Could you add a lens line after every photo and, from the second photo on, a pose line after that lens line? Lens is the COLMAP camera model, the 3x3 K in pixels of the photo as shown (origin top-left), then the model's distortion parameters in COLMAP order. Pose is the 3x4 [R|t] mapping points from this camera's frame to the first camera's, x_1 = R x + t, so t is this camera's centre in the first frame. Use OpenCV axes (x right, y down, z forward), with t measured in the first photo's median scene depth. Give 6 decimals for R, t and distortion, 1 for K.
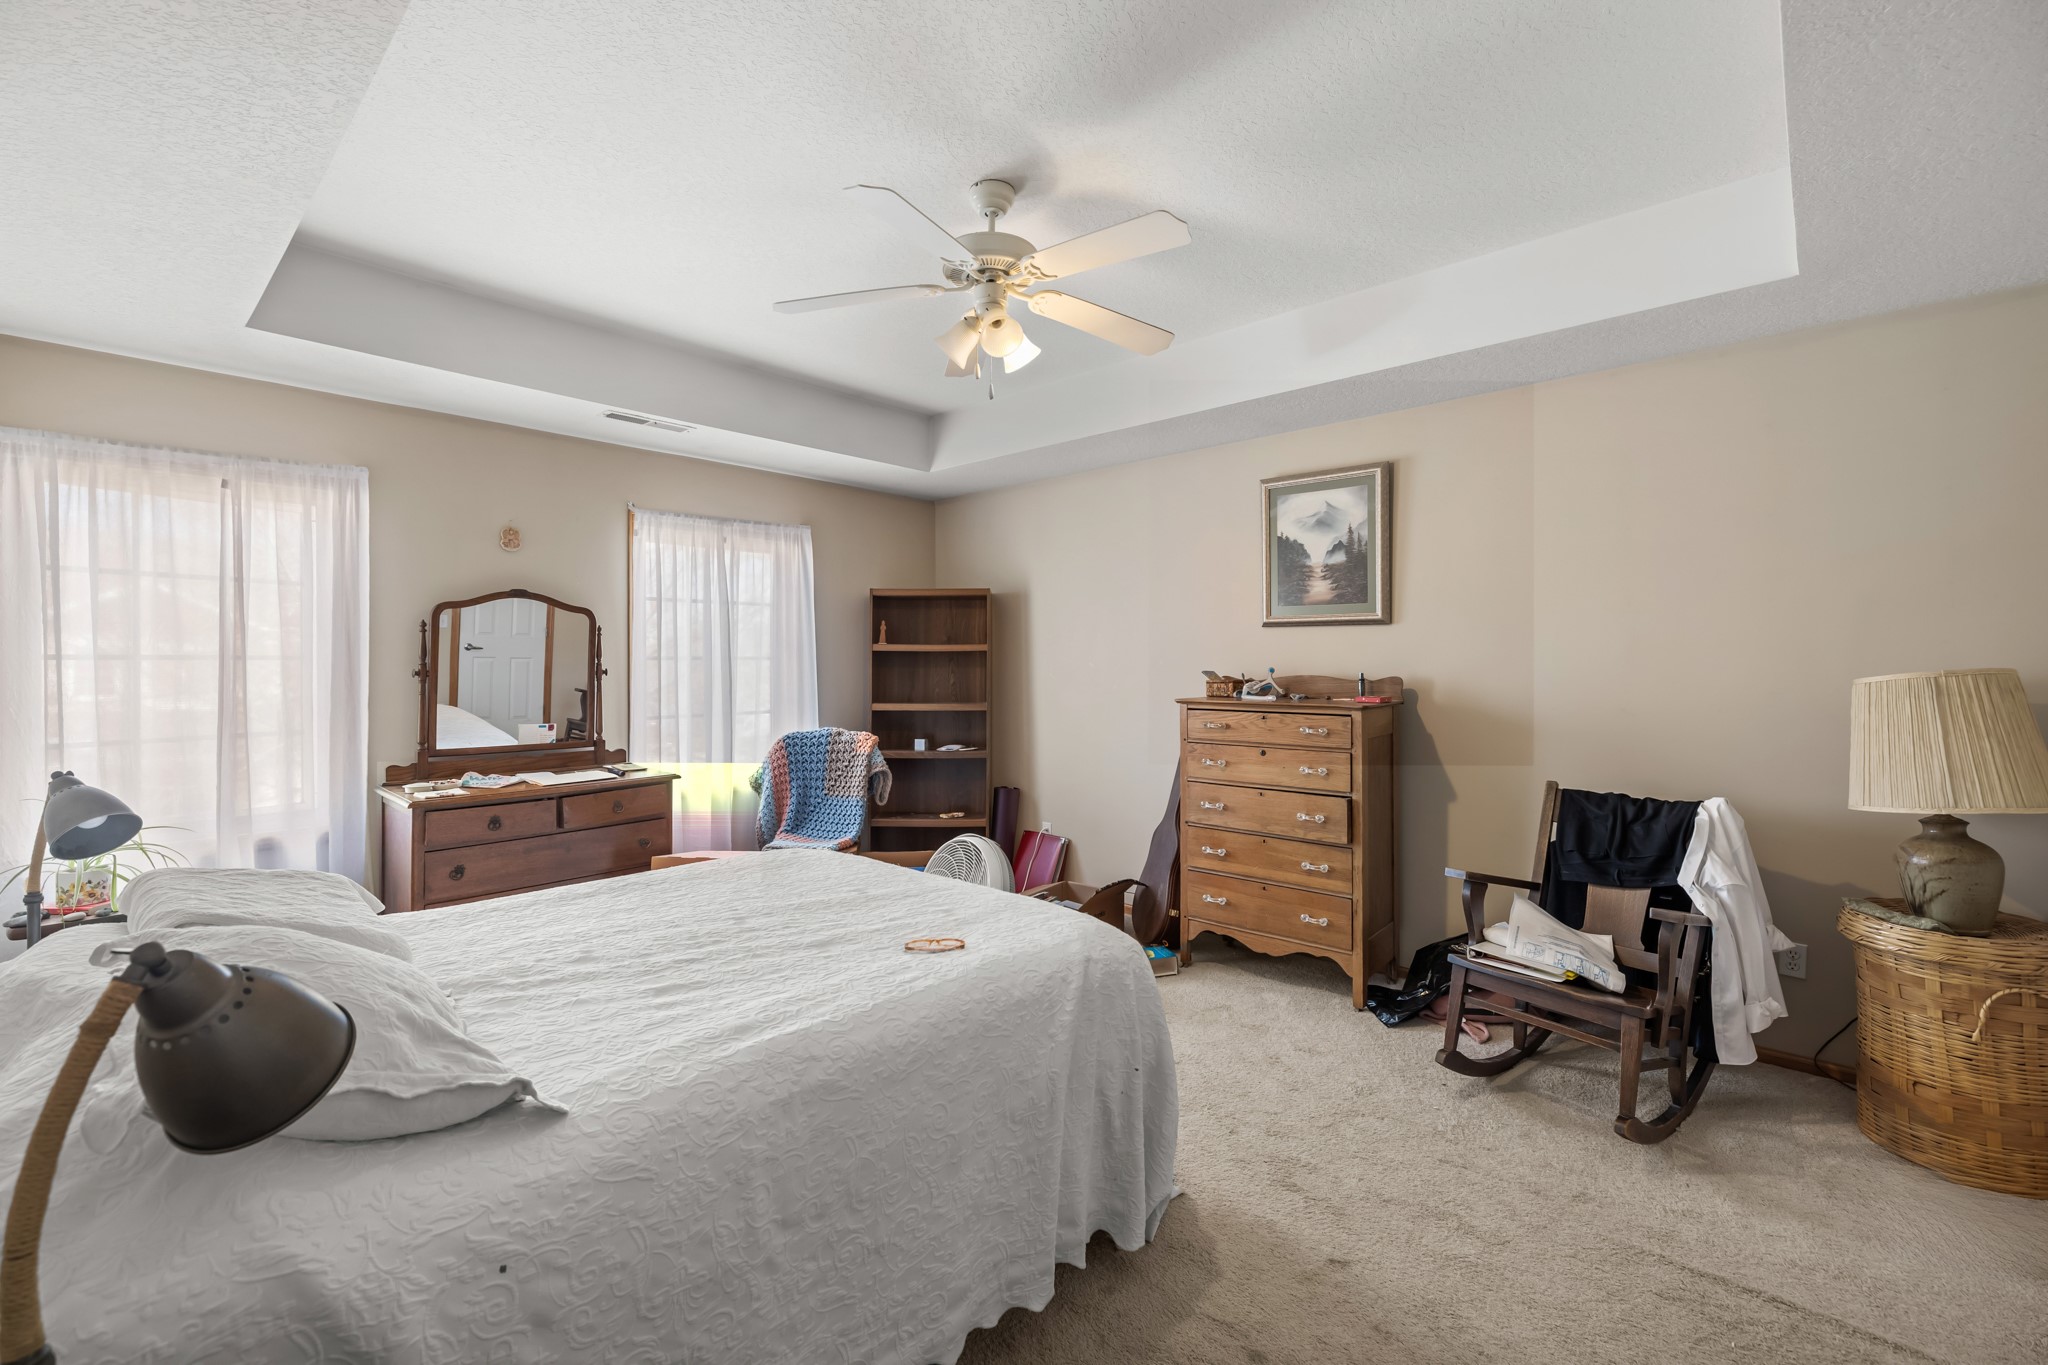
lens RADIAL K [[868.2, 0, 1030.7], [0, 868.2, 659.1], [0, 0, 1]] dist [0.000625, -0.000068]
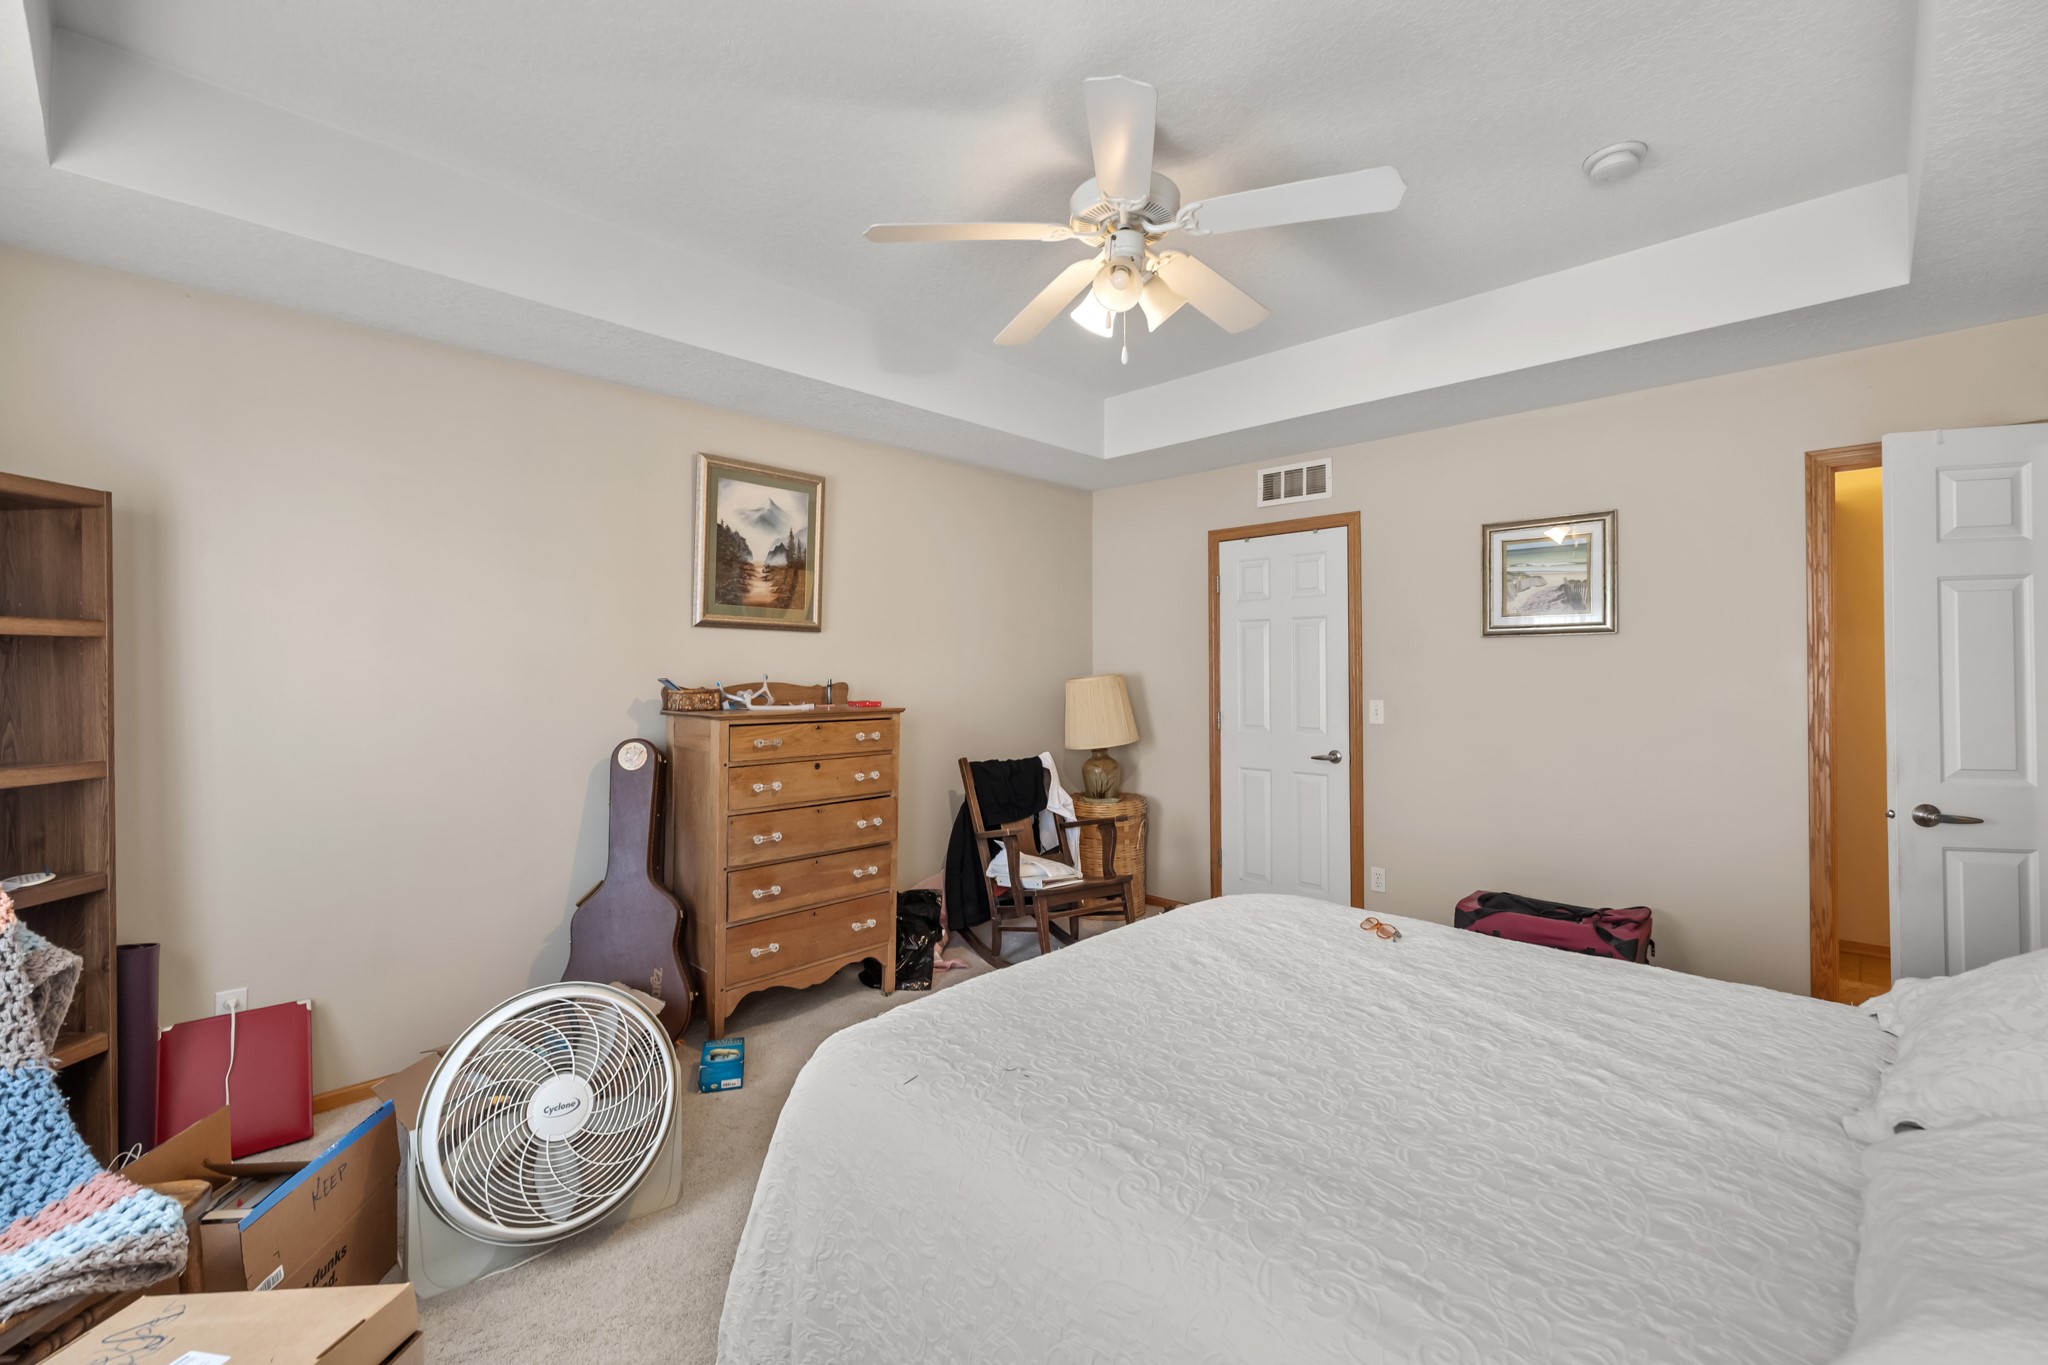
lens RADIAL K [[868.2, 0, 1030.7], [0, 868.2, 659.1], [0, 0, 1]] dist [0.000625, -0.000068]
pose [[0.030960, 0.017055, 0.999375, -0.613466], [-0.004928, 0.999845, -0.016910, 0.008178], [-0.999508, -0.004401, 0.031039, 0.705068]]
